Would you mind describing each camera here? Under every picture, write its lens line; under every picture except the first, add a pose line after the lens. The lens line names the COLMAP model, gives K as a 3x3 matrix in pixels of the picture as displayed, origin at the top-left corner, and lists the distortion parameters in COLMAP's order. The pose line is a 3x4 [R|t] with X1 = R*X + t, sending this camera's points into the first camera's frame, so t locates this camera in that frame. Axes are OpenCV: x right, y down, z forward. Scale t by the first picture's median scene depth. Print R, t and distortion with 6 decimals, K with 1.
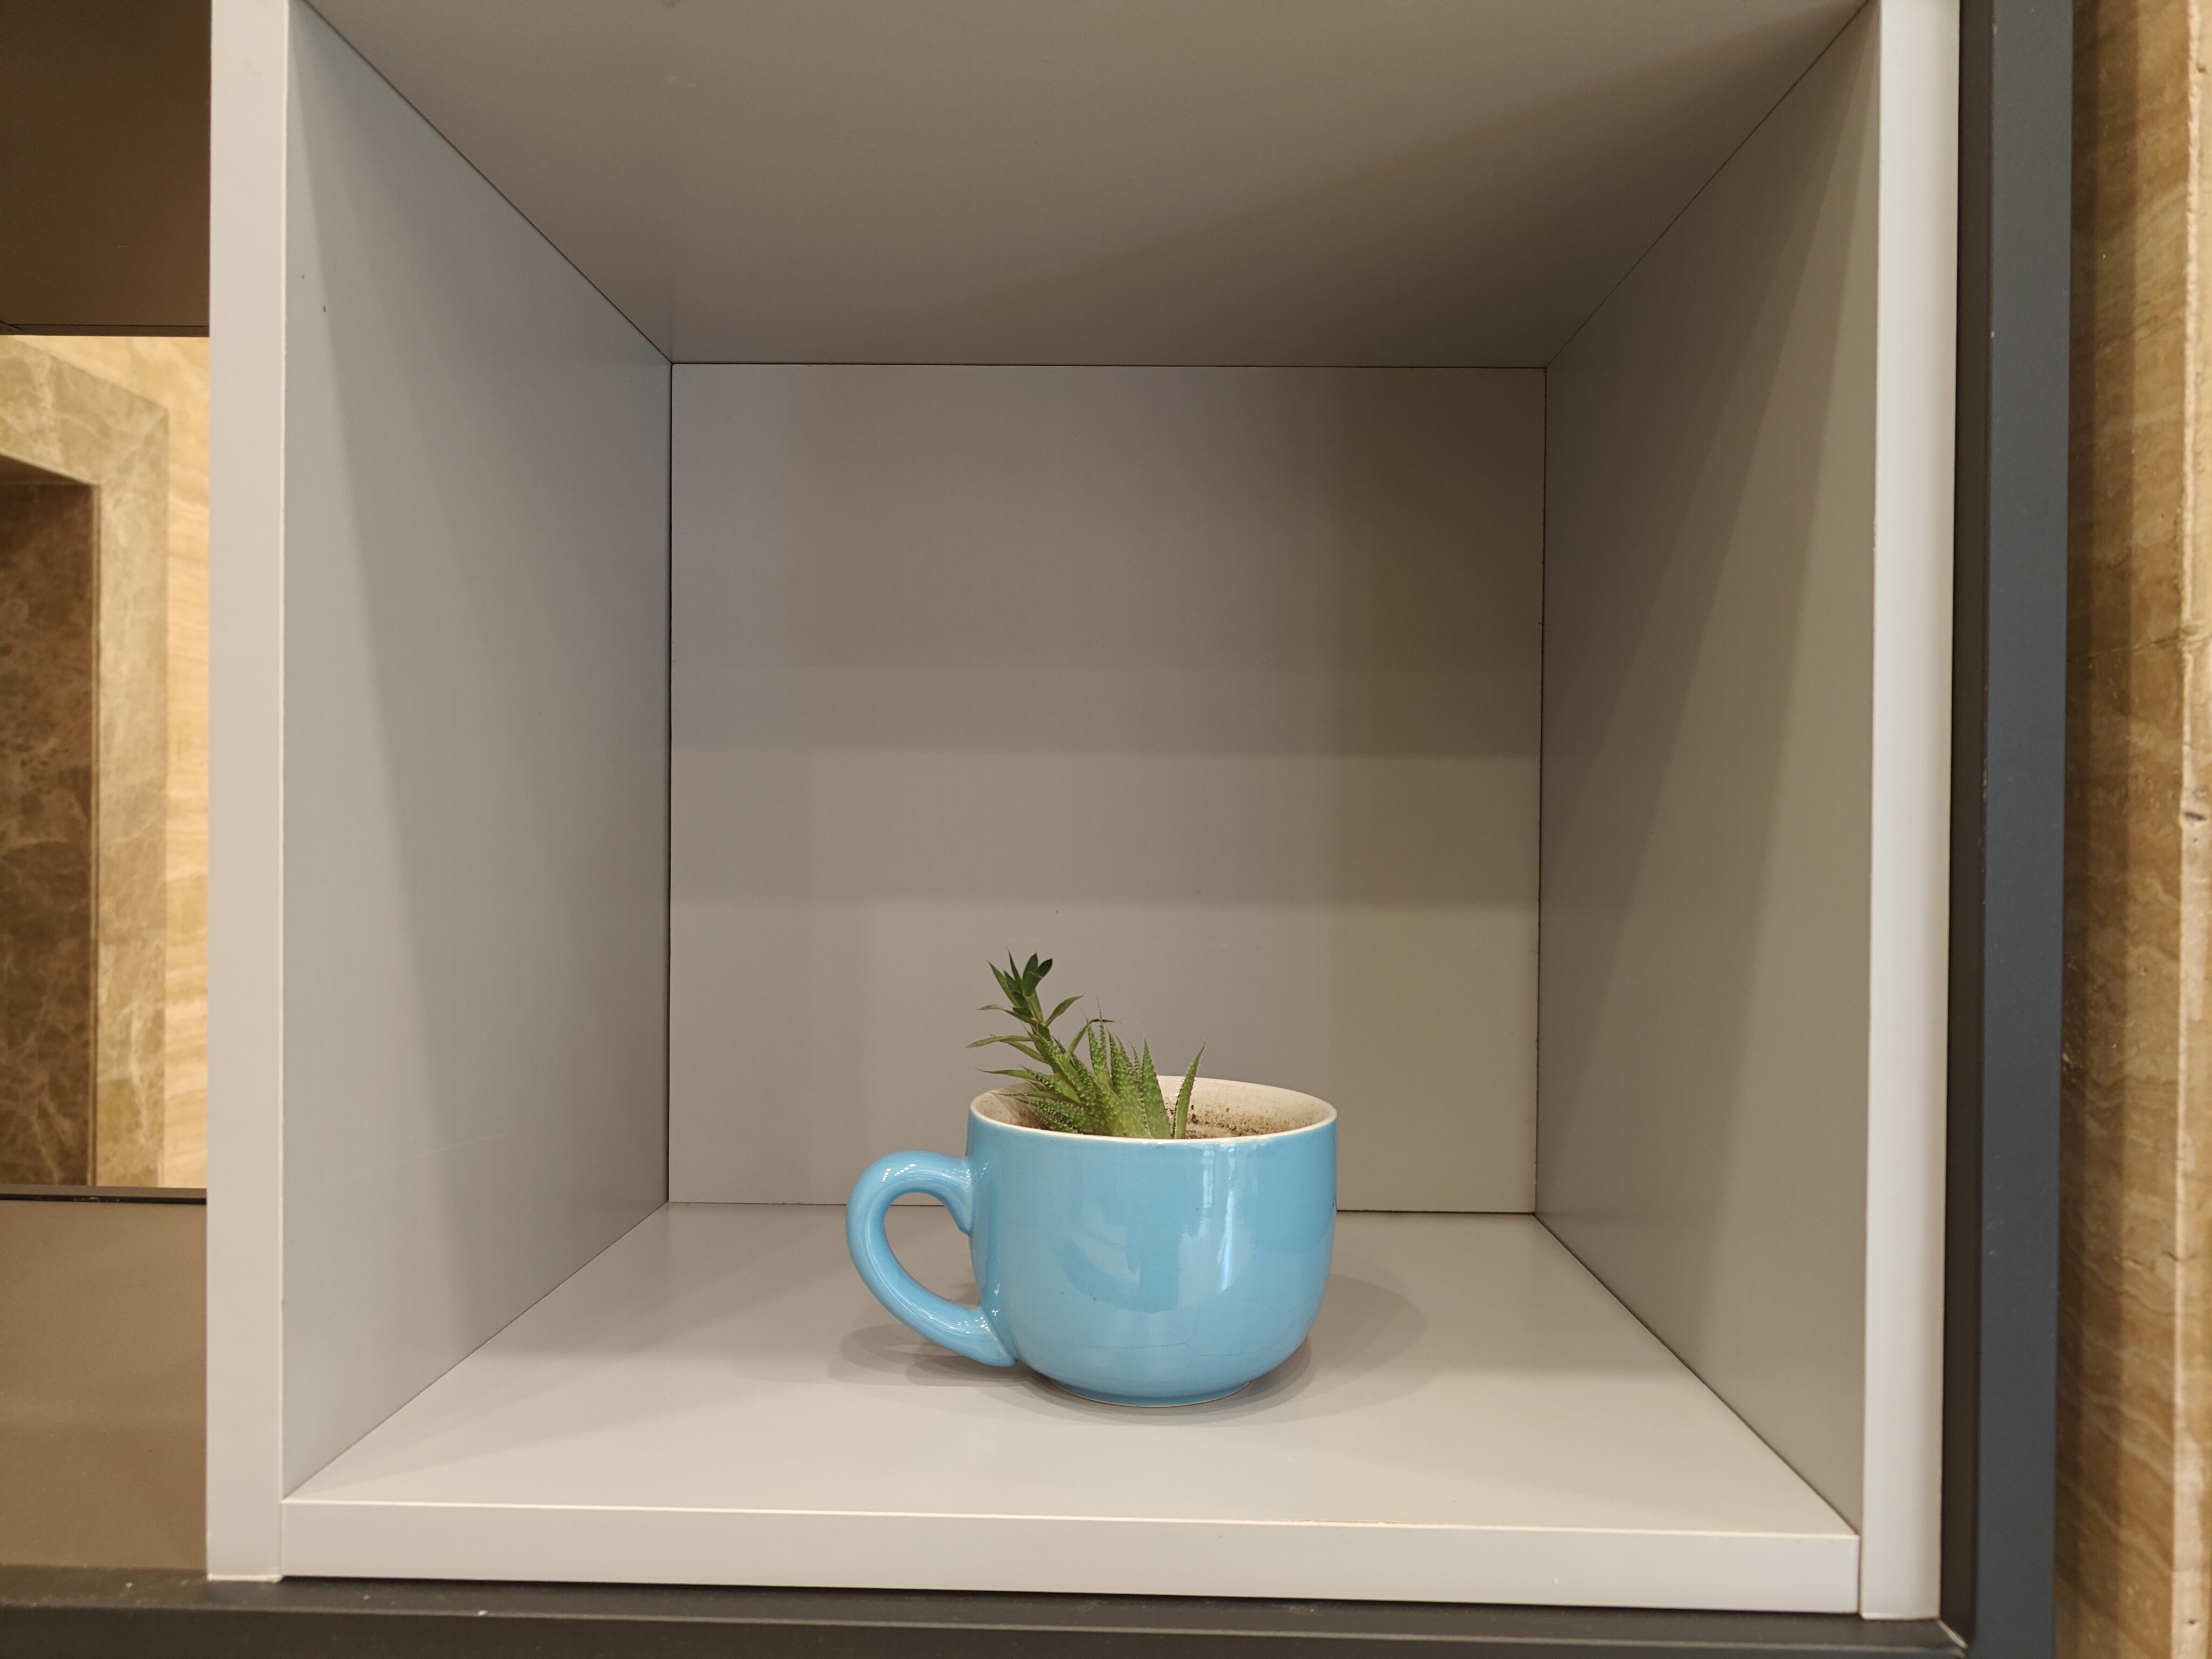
lens RADIAL K [[1540.5, 0, 1105.9], [0, 1540.5, 830.1], [0, 0, 1]] dist [-0.000345, -0.005128]
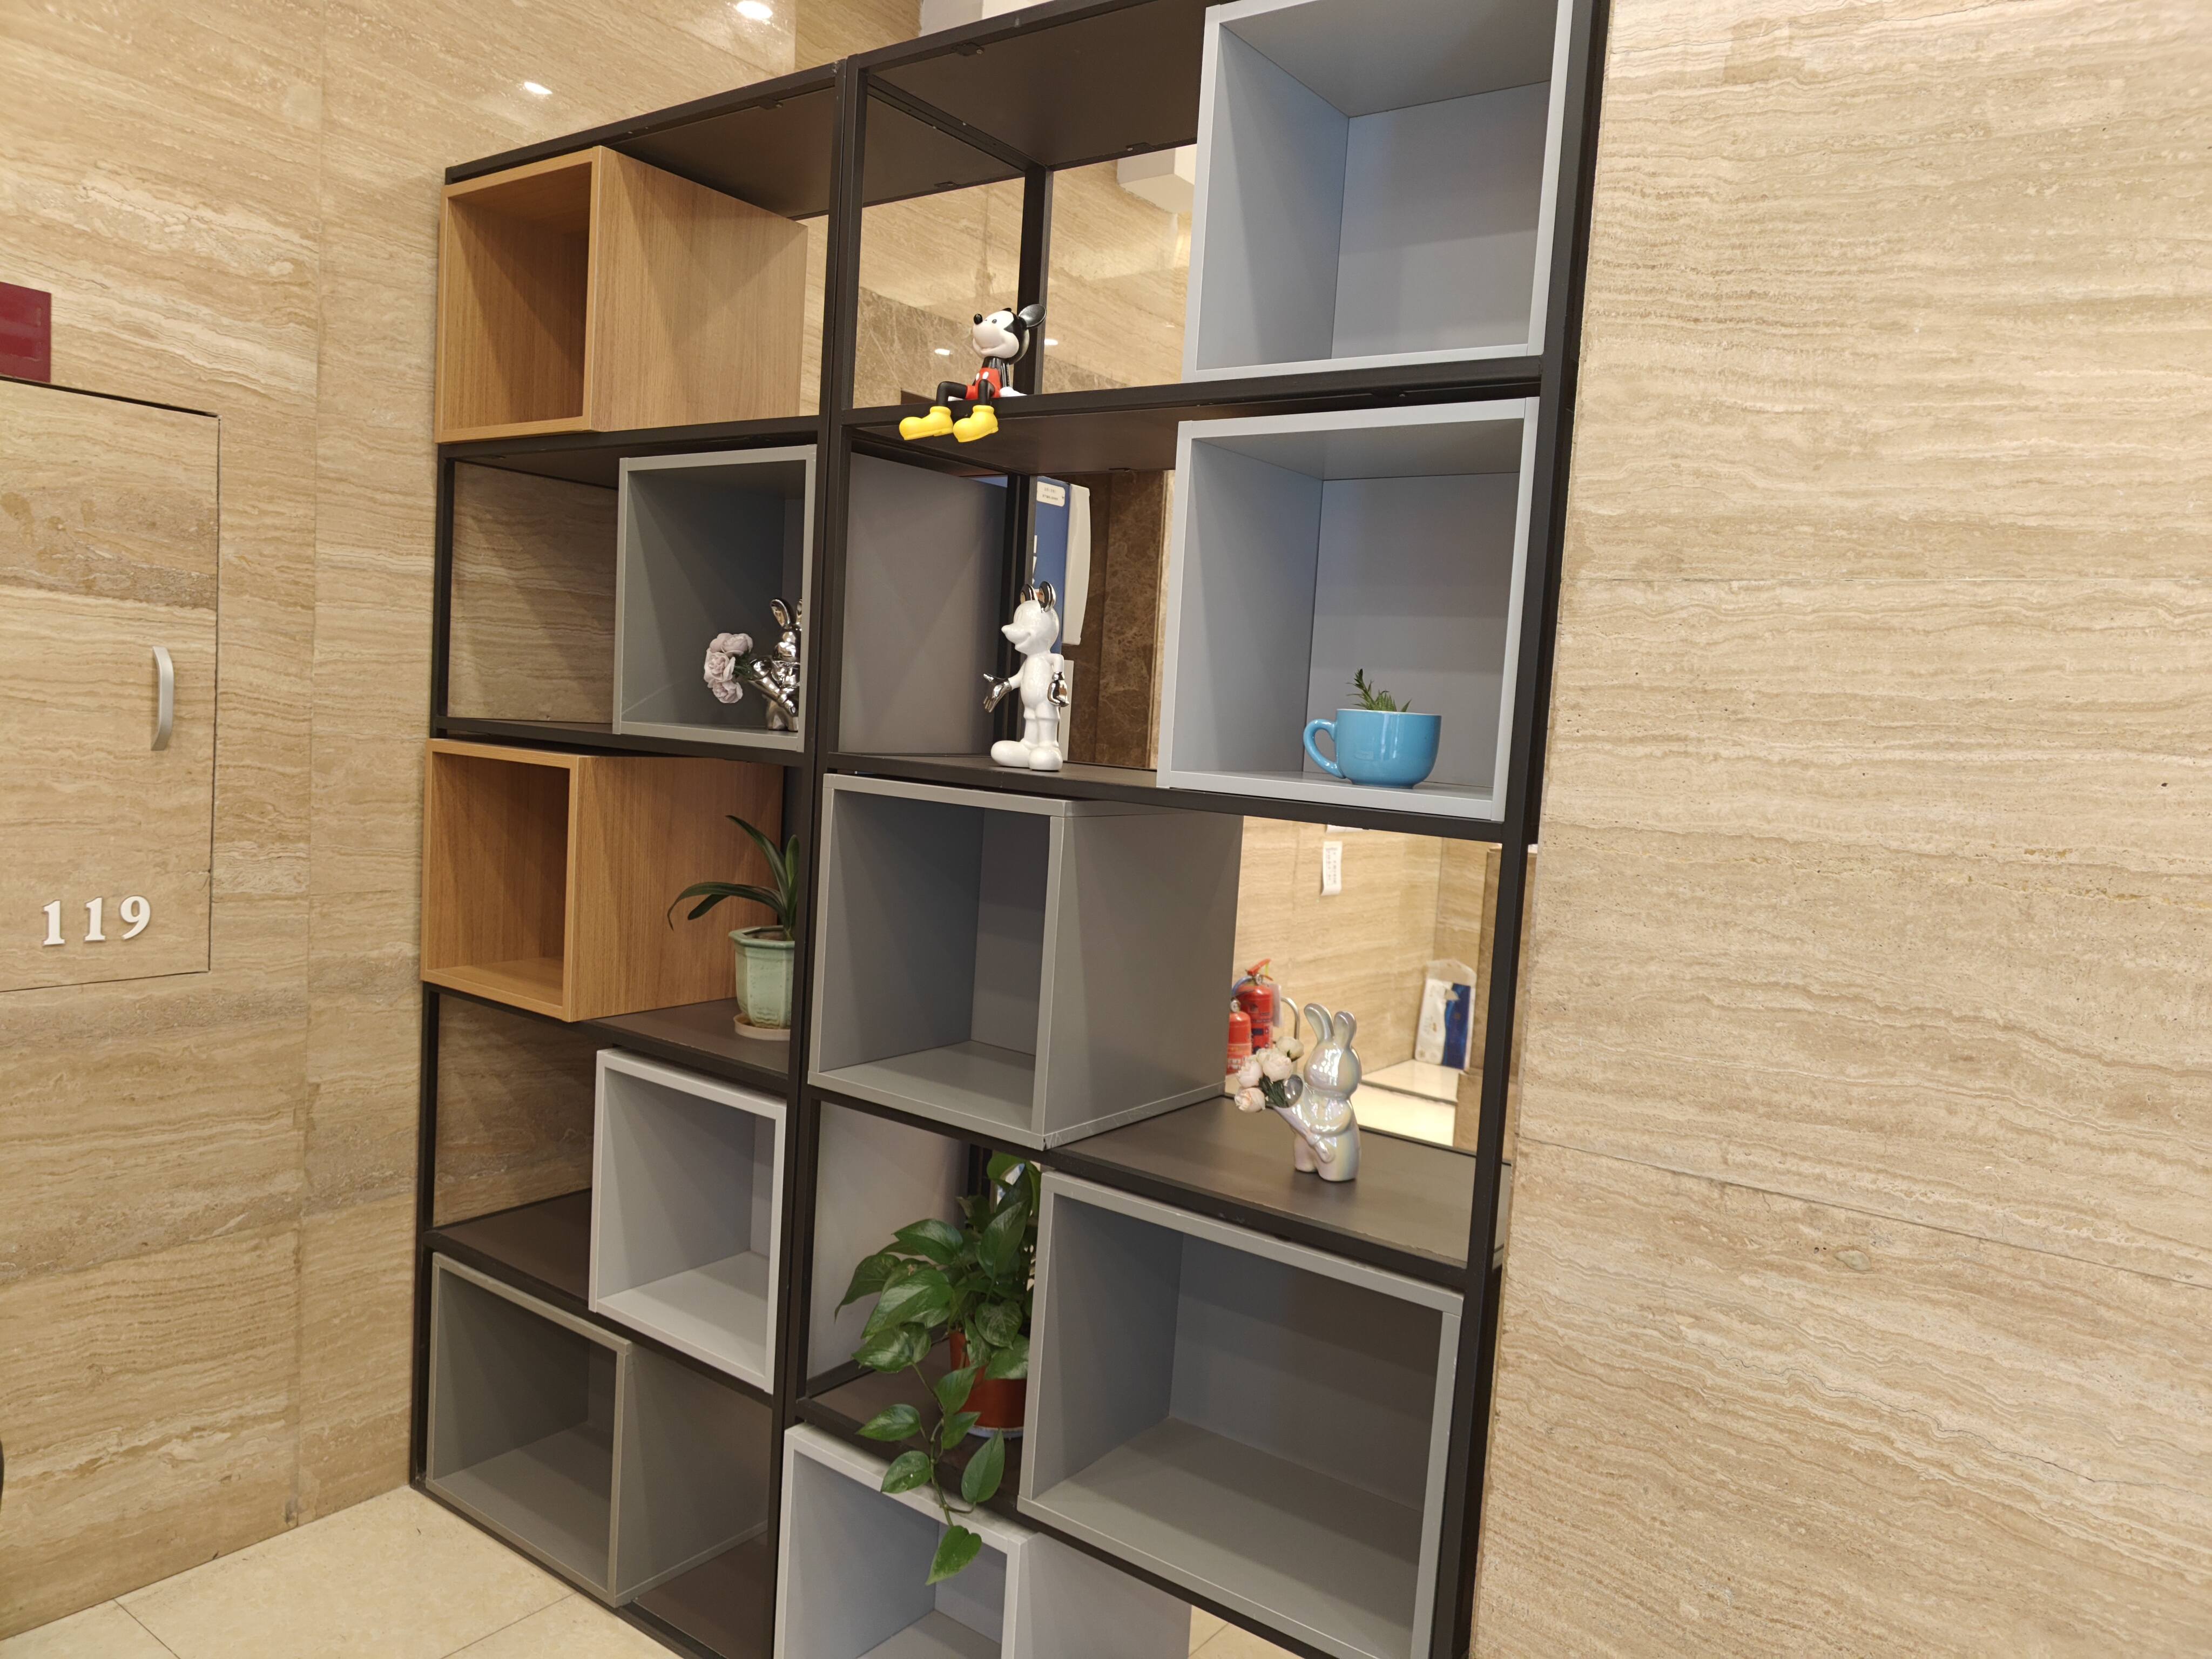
lens RADIAL K [[1540.5, 0, 1106.5], [0, 1540.5, 830.9], [0, 0, 1]] dist [-0.000345, -0.005128]
pose [[0.818027, 0.089719, -0.568140, 0.249454], [-0.055914, 0.995485, 0.076697, 0.033002], [0.572456, -0.030973, 0.819350, -0.379160]]
